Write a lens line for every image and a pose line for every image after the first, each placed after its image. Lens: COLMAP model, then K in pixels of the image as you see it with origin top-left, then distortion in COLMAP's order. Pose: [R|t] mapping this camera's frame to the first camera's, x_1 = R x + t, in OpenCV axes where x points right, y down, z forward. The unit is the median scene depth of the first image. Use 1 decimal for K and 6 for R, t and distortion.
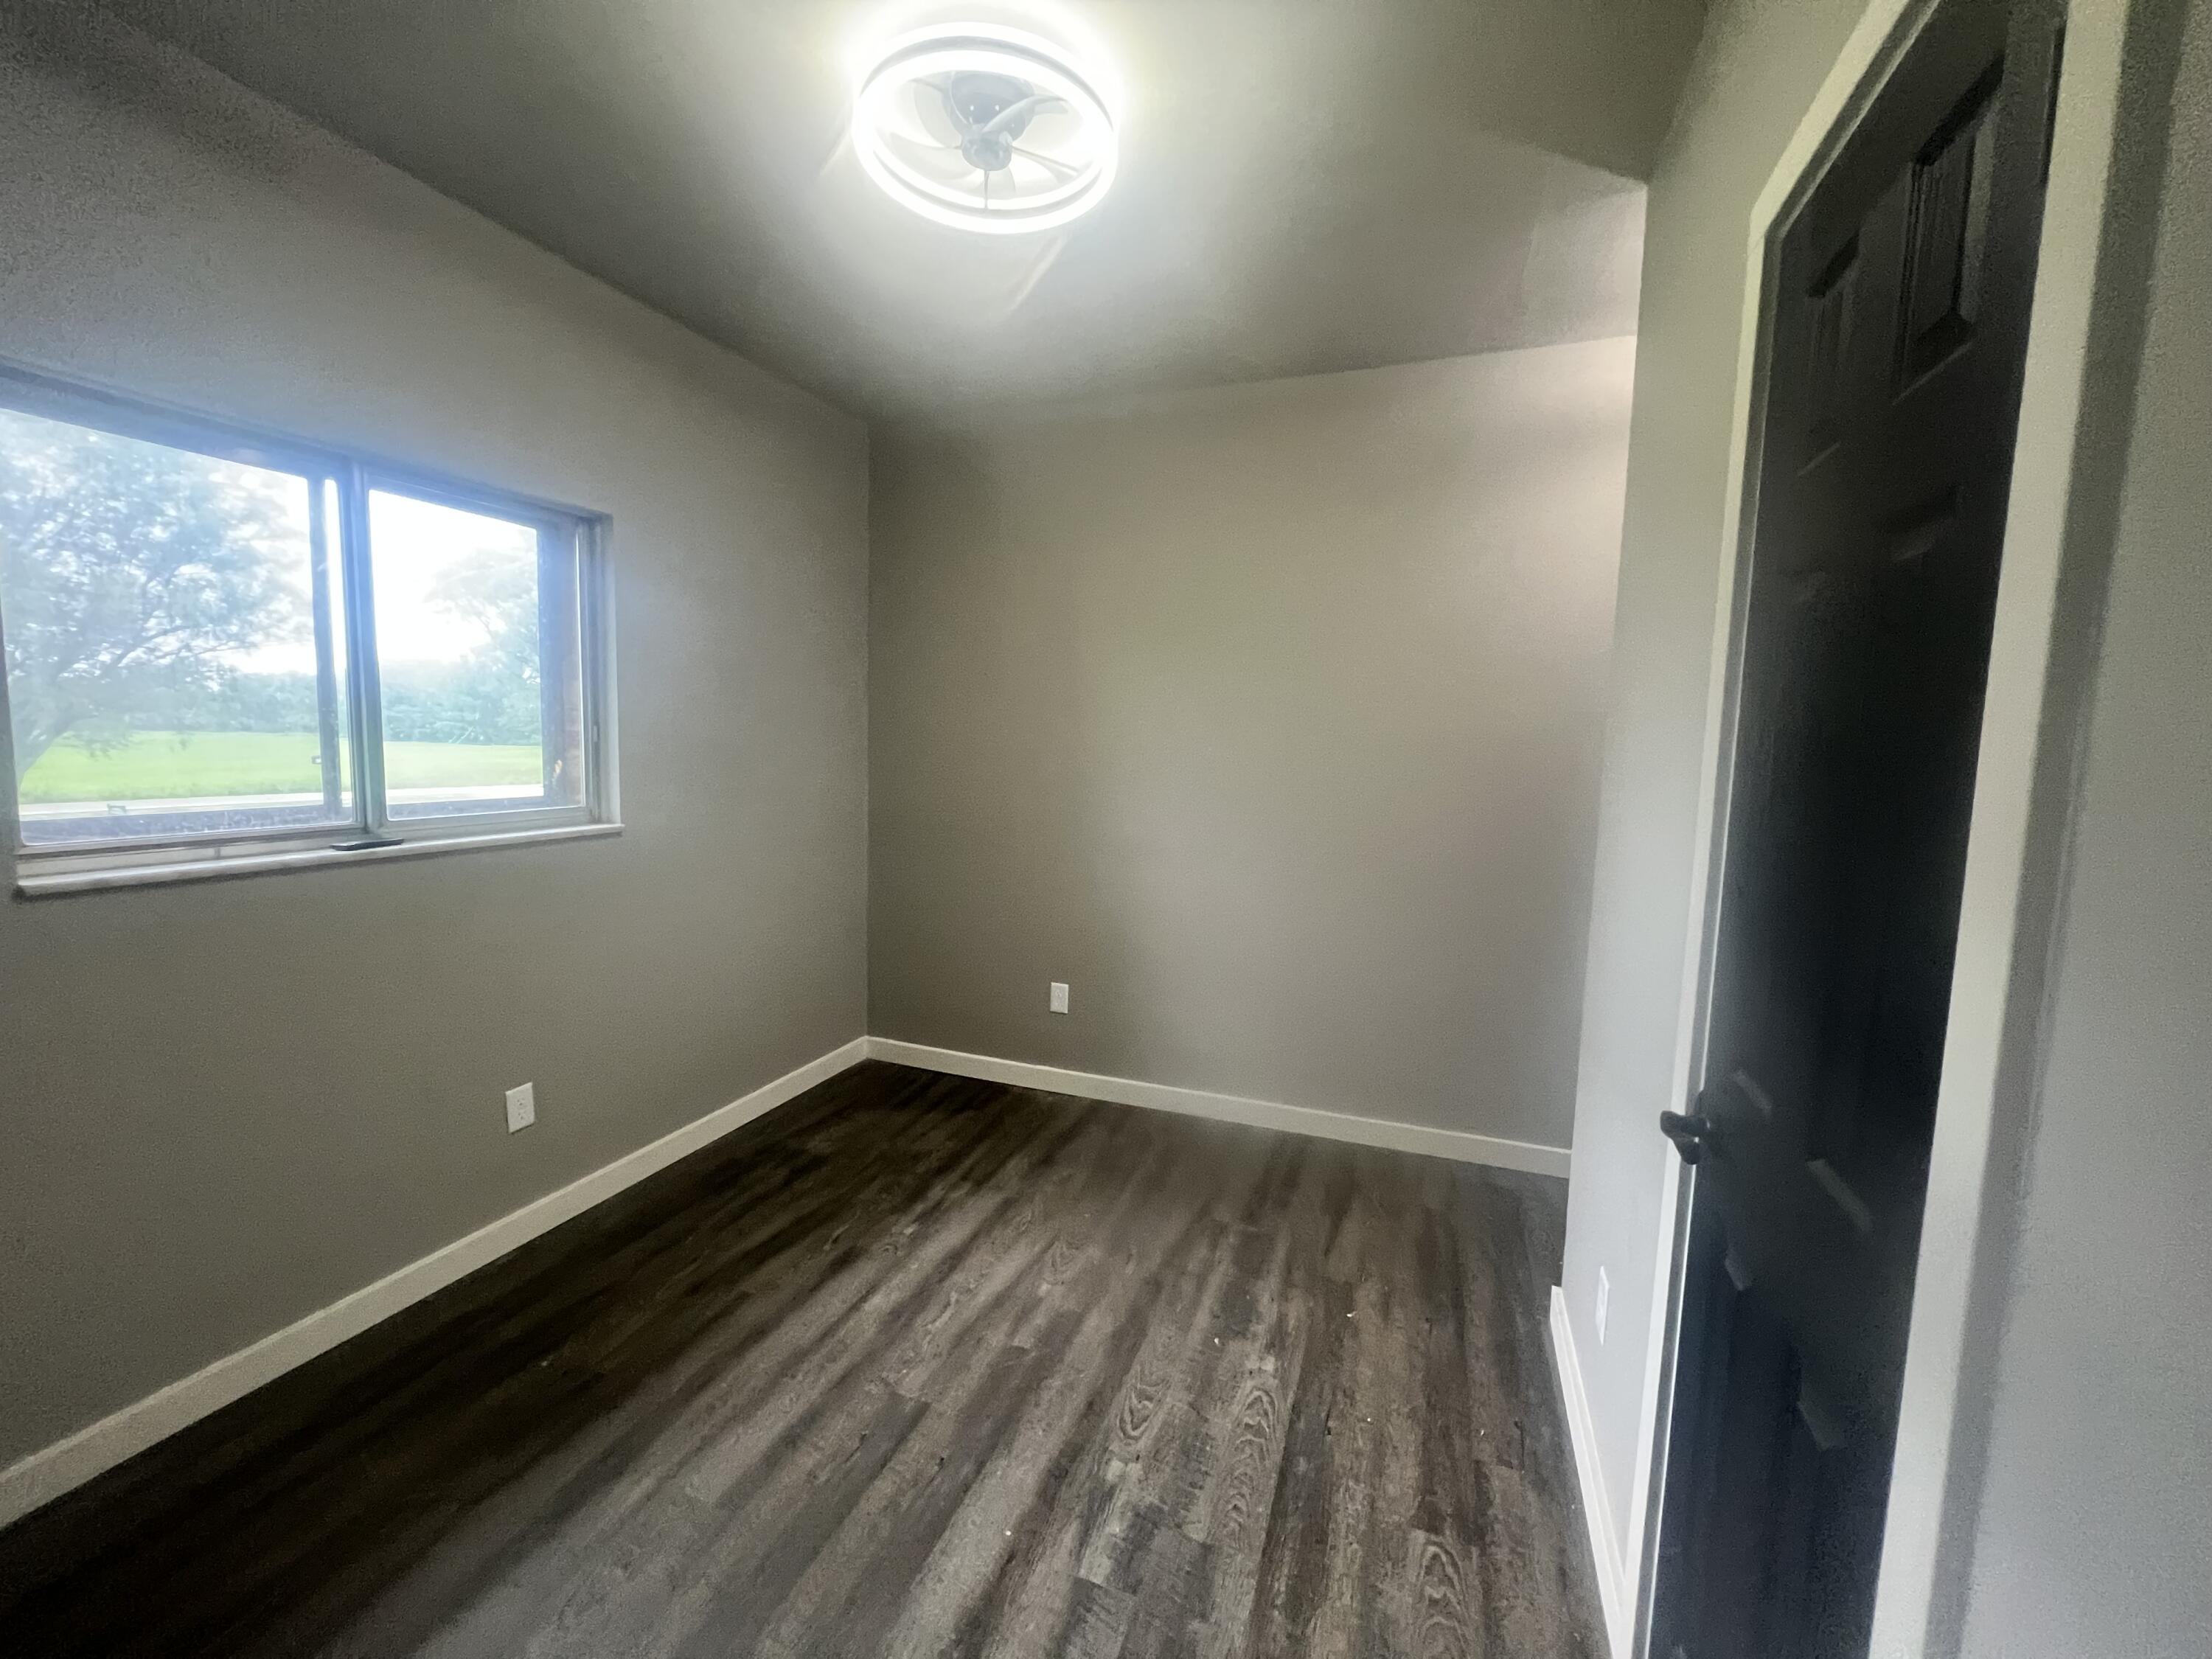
lens RADIAL K [[888.3, 0, 1125.1], [0, 888.3, 817.5], [0, 0, 1]] dist [-0.004972, 0.000708]
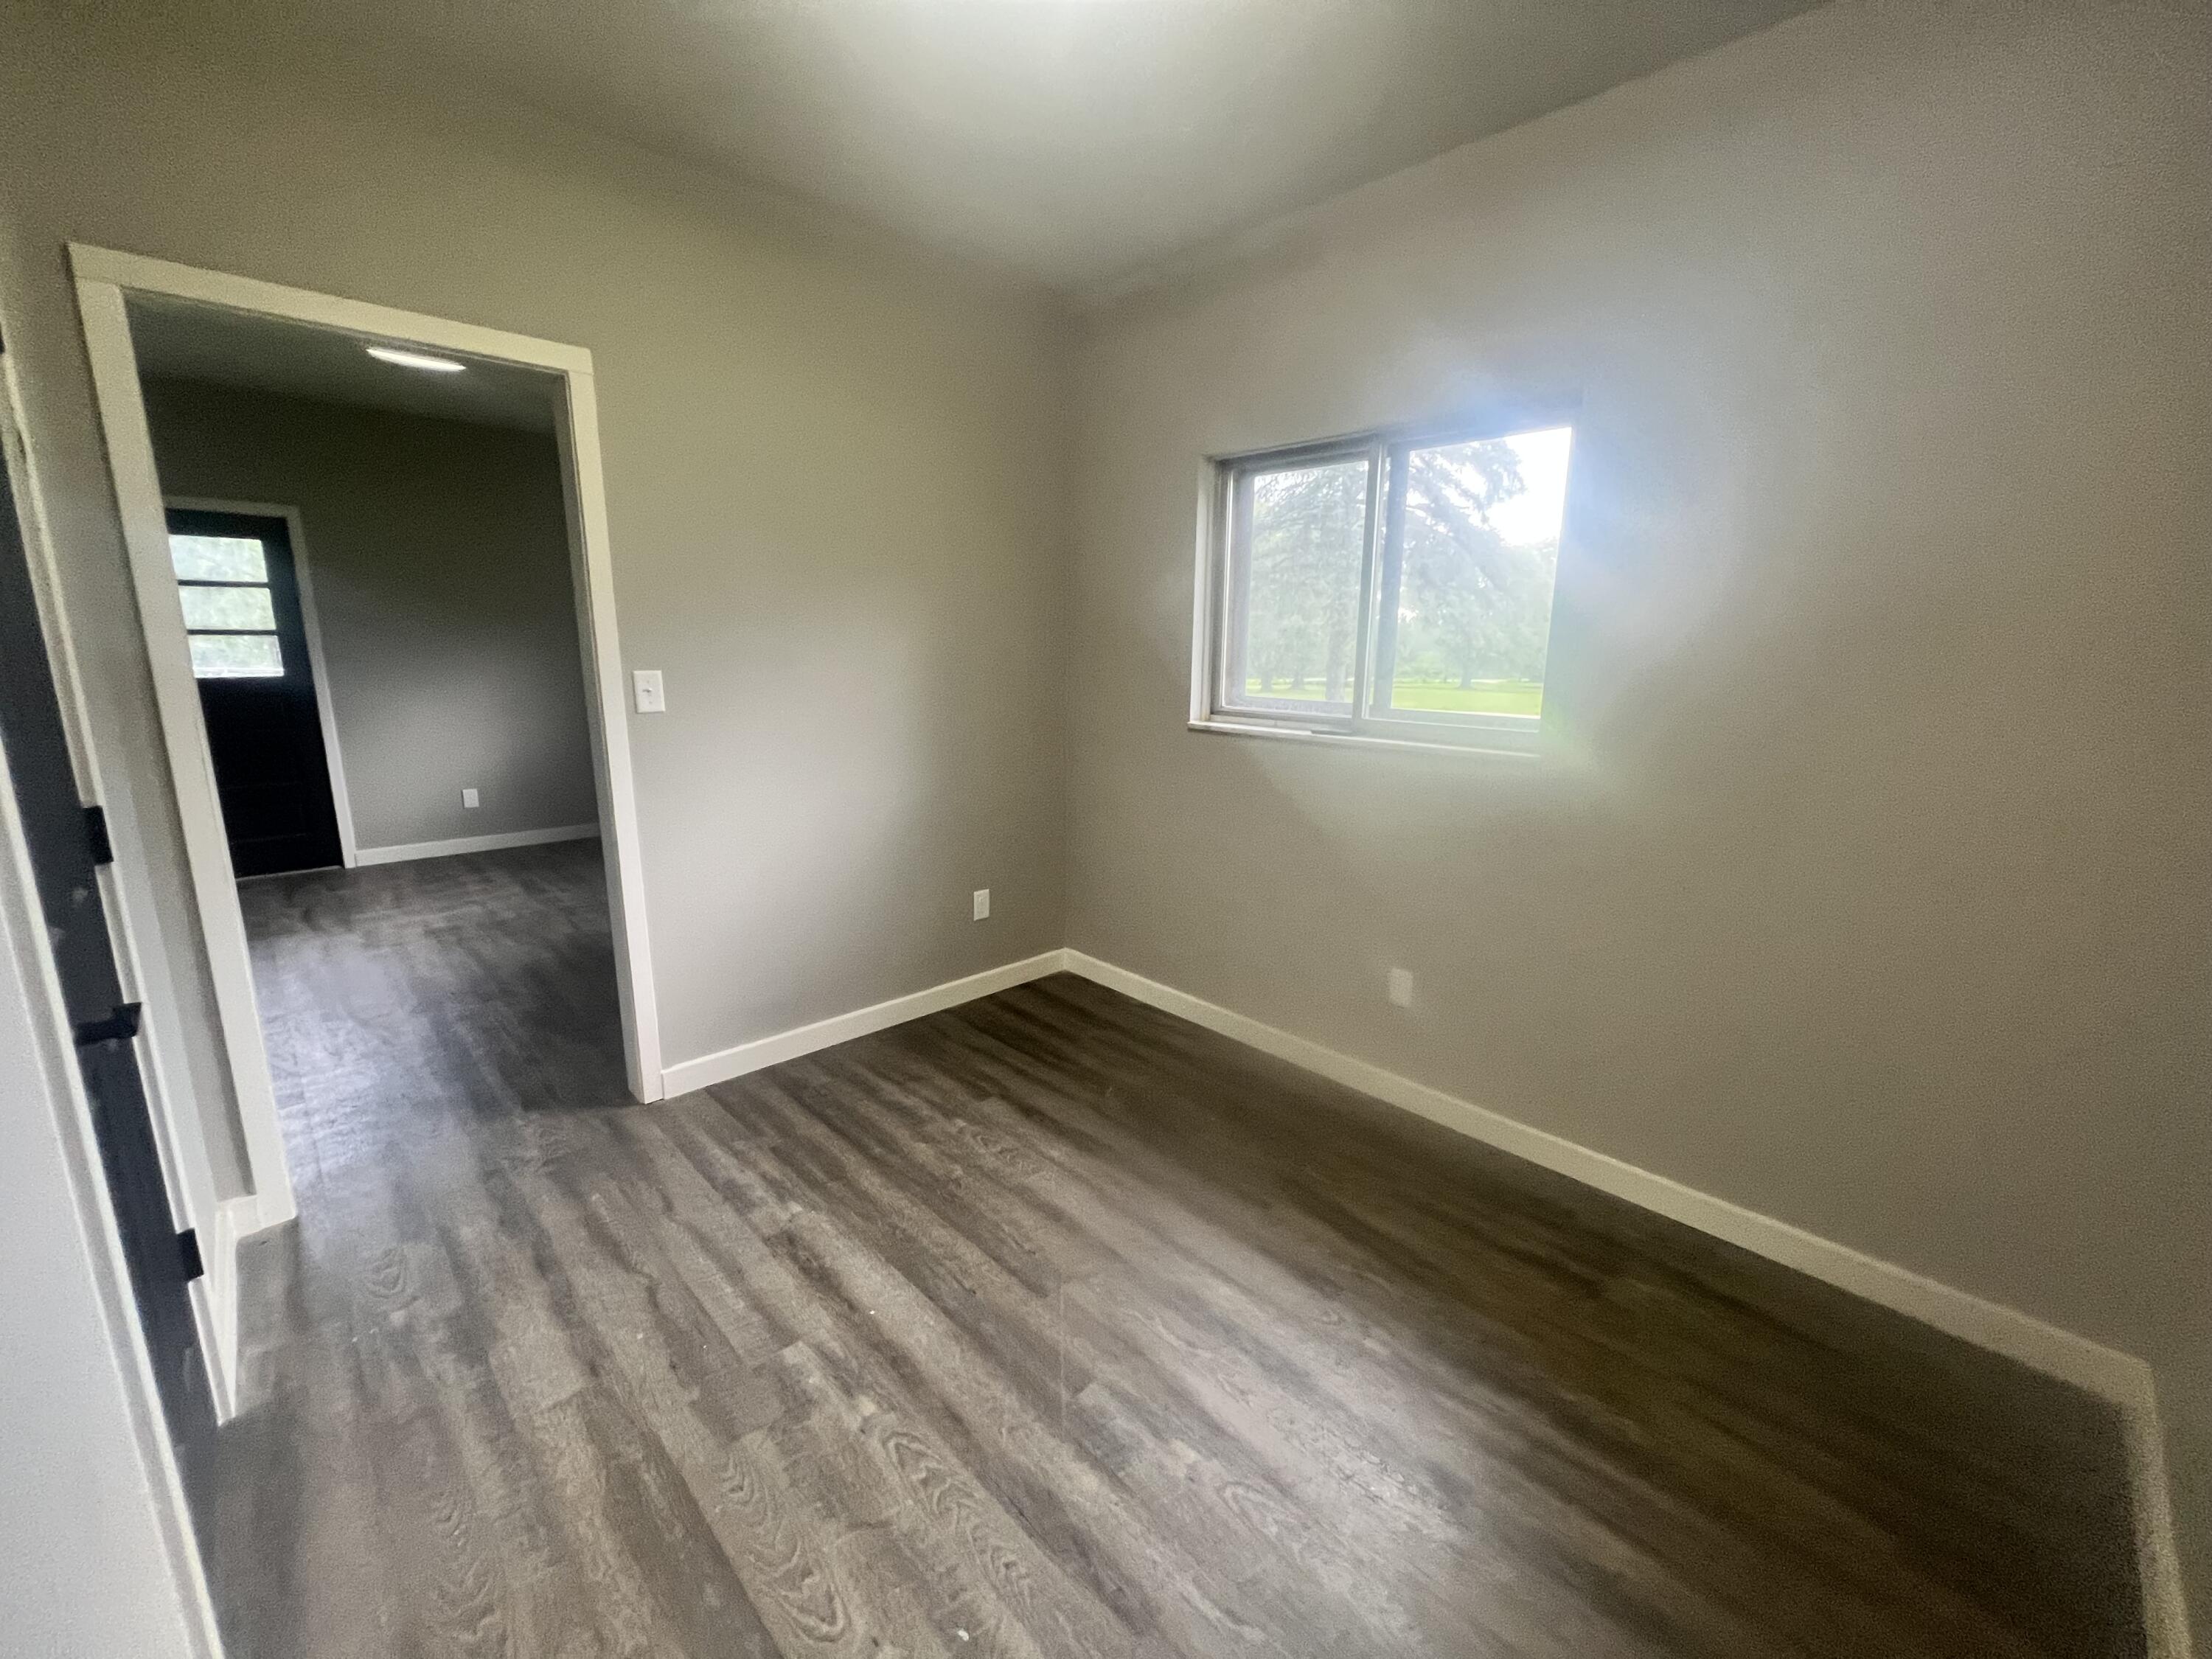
lens RADIAL K [[888.3, 0, 1099.6], [0, 888.3, 826.0], [0, 0, 1]] dist [-0.004972, 0.000708]
pose [[-0.448755, 0.149456, -0.881069, 0.635613], [-0.105688, 0.970121, 0.218391, -0.113287], [0.887383, 0.191123, -0.419551, 1.524253]]
